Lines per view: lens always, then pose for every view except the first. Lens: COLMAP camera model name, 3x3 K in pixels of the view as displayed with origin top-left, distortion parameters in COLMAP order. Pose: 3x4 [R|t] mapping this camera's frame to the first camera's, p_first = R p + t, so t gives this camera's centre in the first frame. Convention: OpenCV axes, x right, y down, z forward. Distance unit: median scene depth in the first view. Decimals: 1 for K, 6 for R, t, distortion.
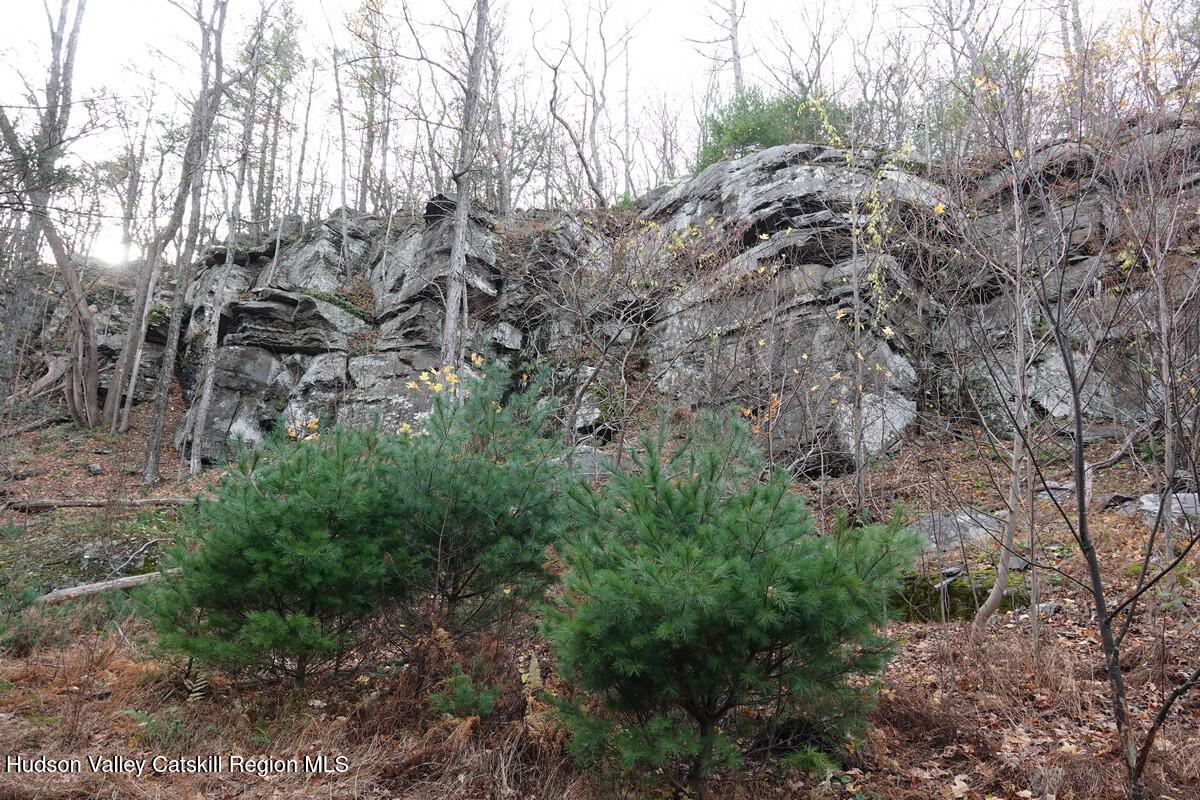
lens RADIAL K [[812.8, 0, 600.0], [0, 812.8, 400.0], [0, 0, 1]] dist [-0.000449, -0.000387]
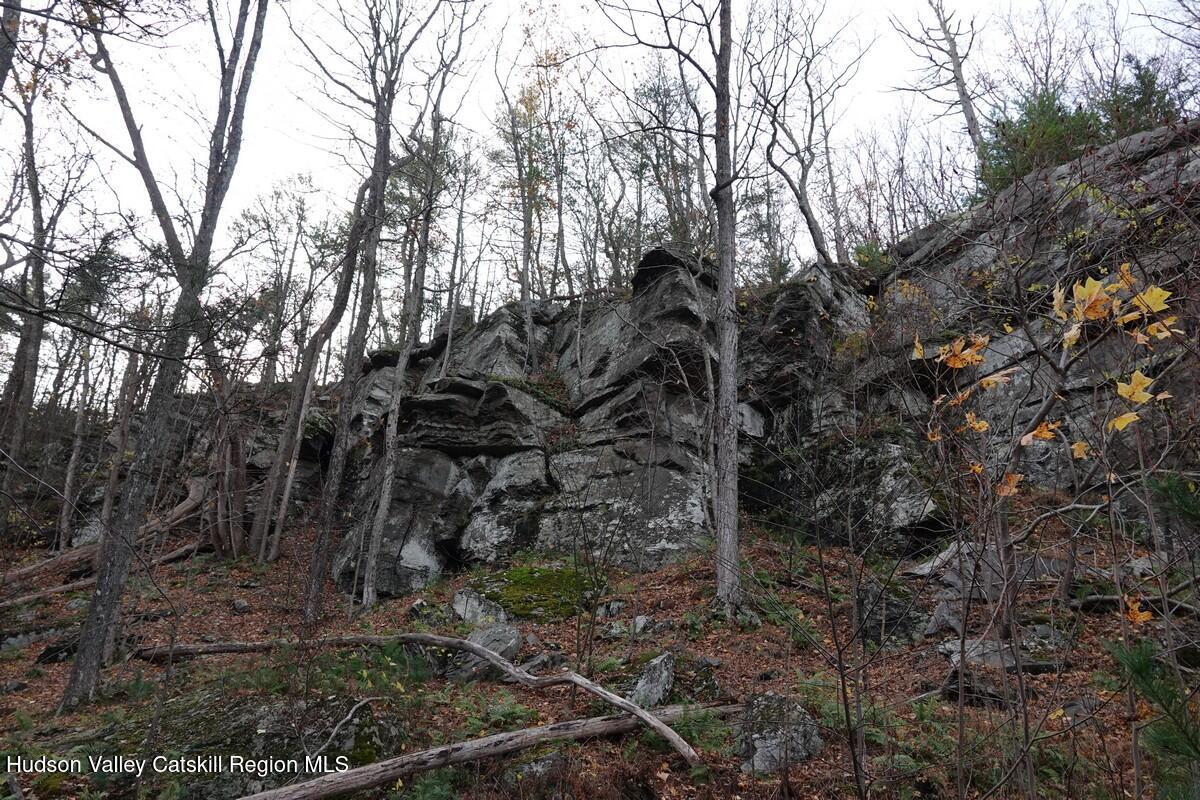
lens RADIAL K [[825.3, 0, 600.0], [0, 825.3, 400.0], [0, 0, 1]] dist [0.005707, 0.001645]
pose [[0.991297, -0.050897, -0.121403, -0.156683], [0.028865, 0.983829, -0.176770, 0.036944], [0.128437, 0.171727, 0.976736, 0.212072]]
